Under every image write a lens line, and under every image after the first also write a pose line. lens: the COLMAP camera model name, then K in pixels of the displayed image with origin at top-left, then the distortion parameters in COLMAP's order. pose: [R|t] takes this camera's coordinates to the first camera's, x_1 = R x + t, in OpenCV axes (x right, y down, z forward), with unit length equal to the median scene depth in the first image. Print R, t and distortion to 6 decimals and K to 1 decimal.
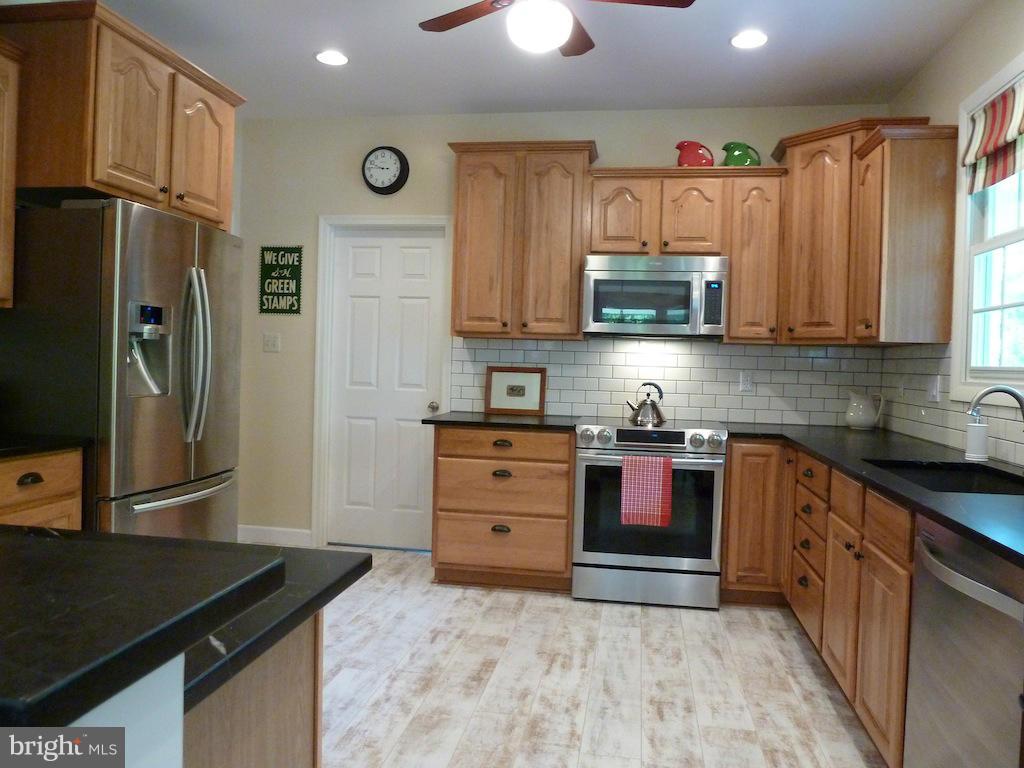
lens RADIAL K [[759.2, 0, 511.1], [0, 759.2, 379.0], [0, 0, 1]] dist [-0.036835, 0.013360]
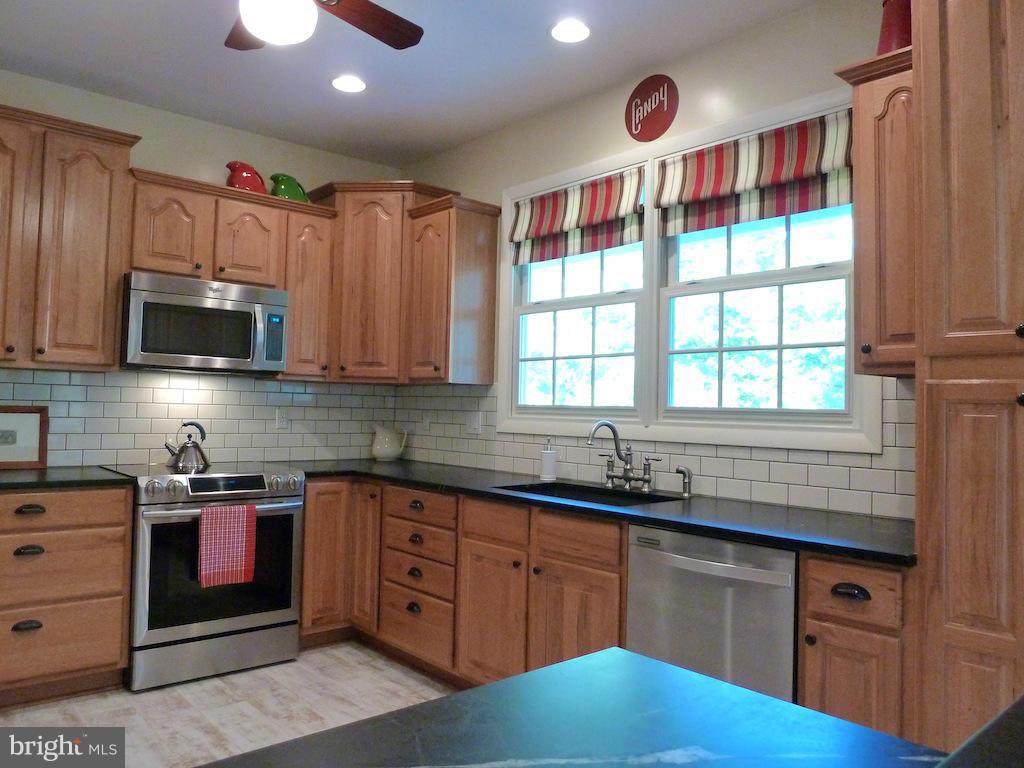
lens RADIAL K [[759.2, 0, 507.4], [0, 759.2, 380.8], [0, 0, 1]] dist [-0.036835, 0.013360]
pose [[0.638694, 0.015991, 0.769295, -0.284387], [0.012220, 0.999447, -0.030921, -0.013265], [-0.769364, 0.029150, 0.638145, 0.169989]]
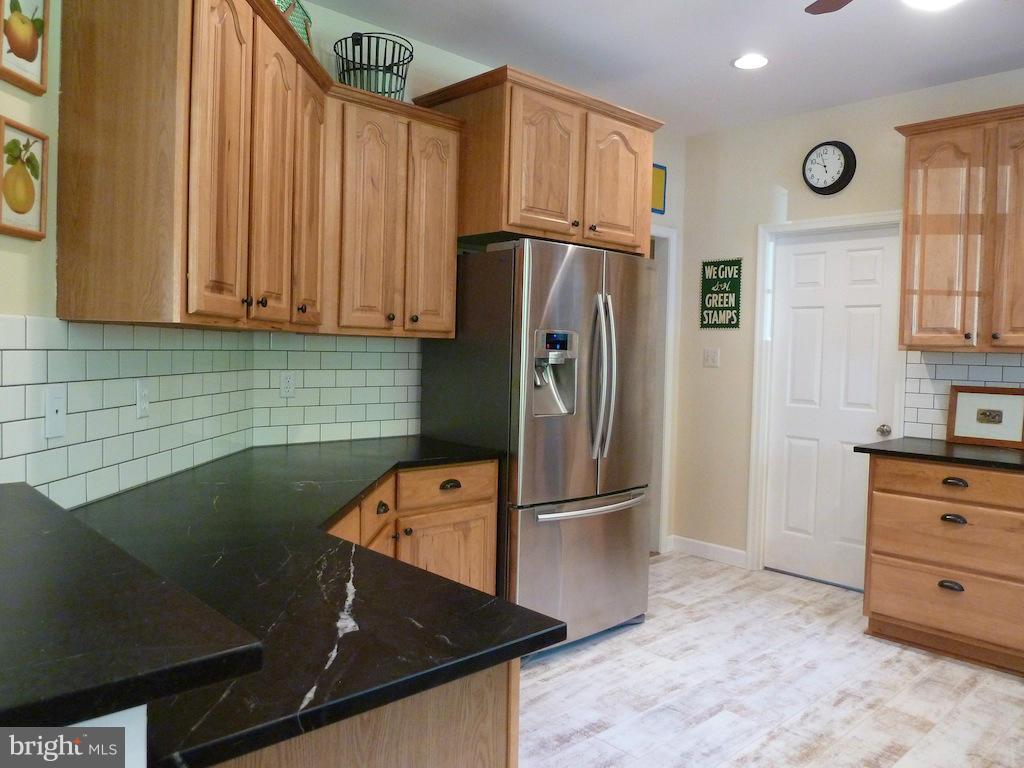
lens RADIAL K [[759.2, 0, 518.3], [0, 759.2, 379.4], [0, 0, 1]] dist [-0.036835, 0.013360]
pose [[0.796927, 0.011239, -0.603971, 0.103188], [-0.012485, 0.999920, 0.002133, -0.022862], [0.603946, 0.005841, 0.797004, 0.066511]]
